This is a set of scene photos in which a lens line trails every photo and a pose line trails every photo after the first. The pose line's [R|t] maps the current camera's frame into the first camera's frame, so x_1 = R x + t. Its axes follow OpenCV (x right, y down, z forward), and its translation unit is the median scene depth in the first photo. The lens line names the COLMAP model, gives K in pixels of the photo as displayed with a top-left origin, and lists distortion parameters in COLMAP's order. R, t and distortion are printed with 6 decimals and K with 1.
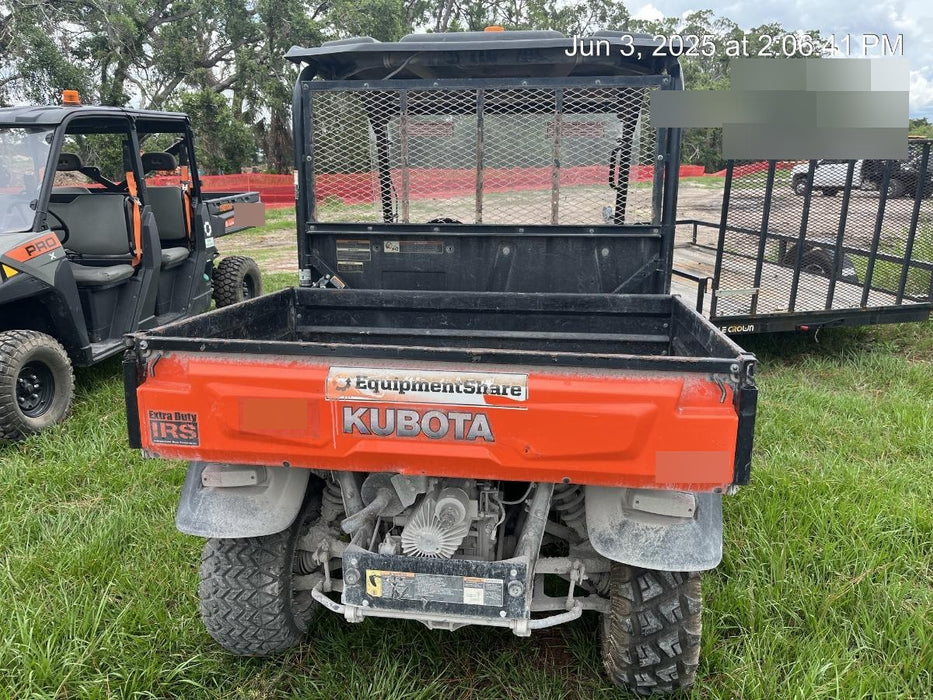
lens RADIAL K [[706.9, 0, 472.2], [0, 706.9, 358.4], [0, 0, 1]] dist [0.015179, -0.007900]
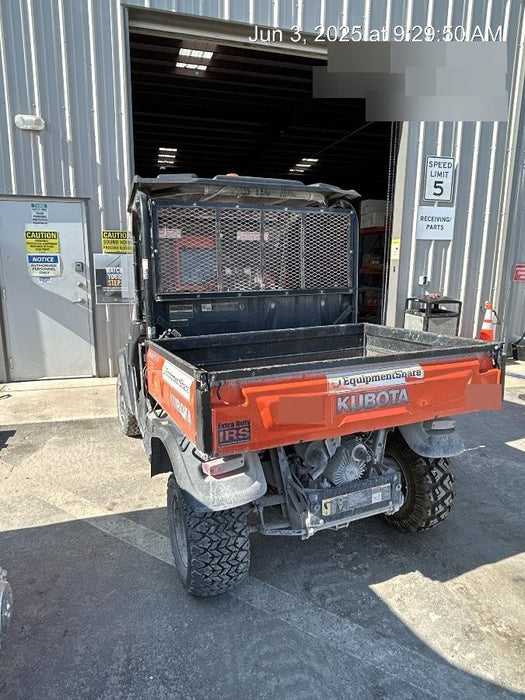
lens RADIAL K [[453.7, 0, 262.5], [0, 453.7, 350.0], [0, 0, 1]] dist [-0.003136, -0.001998]
pose [[0.856844, -0.106880, 0.504375, -0.764222], [0.138859, 0.989968, -0.026117, -0.034448], [-0.496524, 0.092415, 0.863089, 0.142146]]
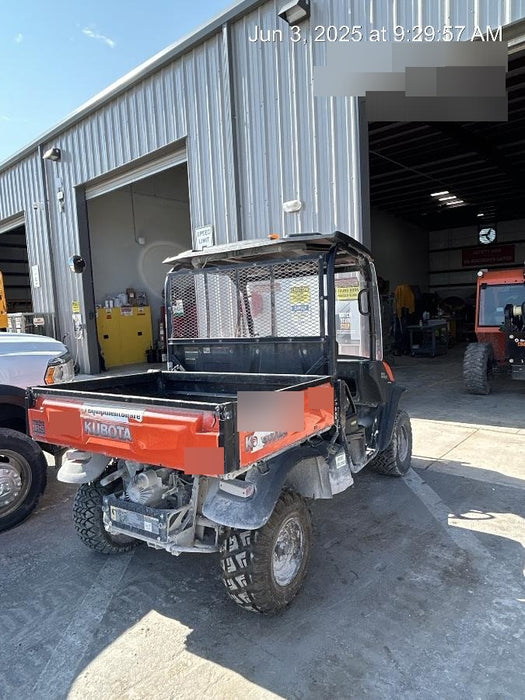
lens RADIAL K [[453.7, 0, 262.5], [0, 453.7, 350.0], [0, 0, 1]] dist [-0.003136, -0.001998]
pose [[0.896667, -0.015787, -0.442424, 0.840450], [-0.057323, 0.986811, -0.151389, 0.028880], [0.438978, 0.161106, 0.883936, -0.036528]]
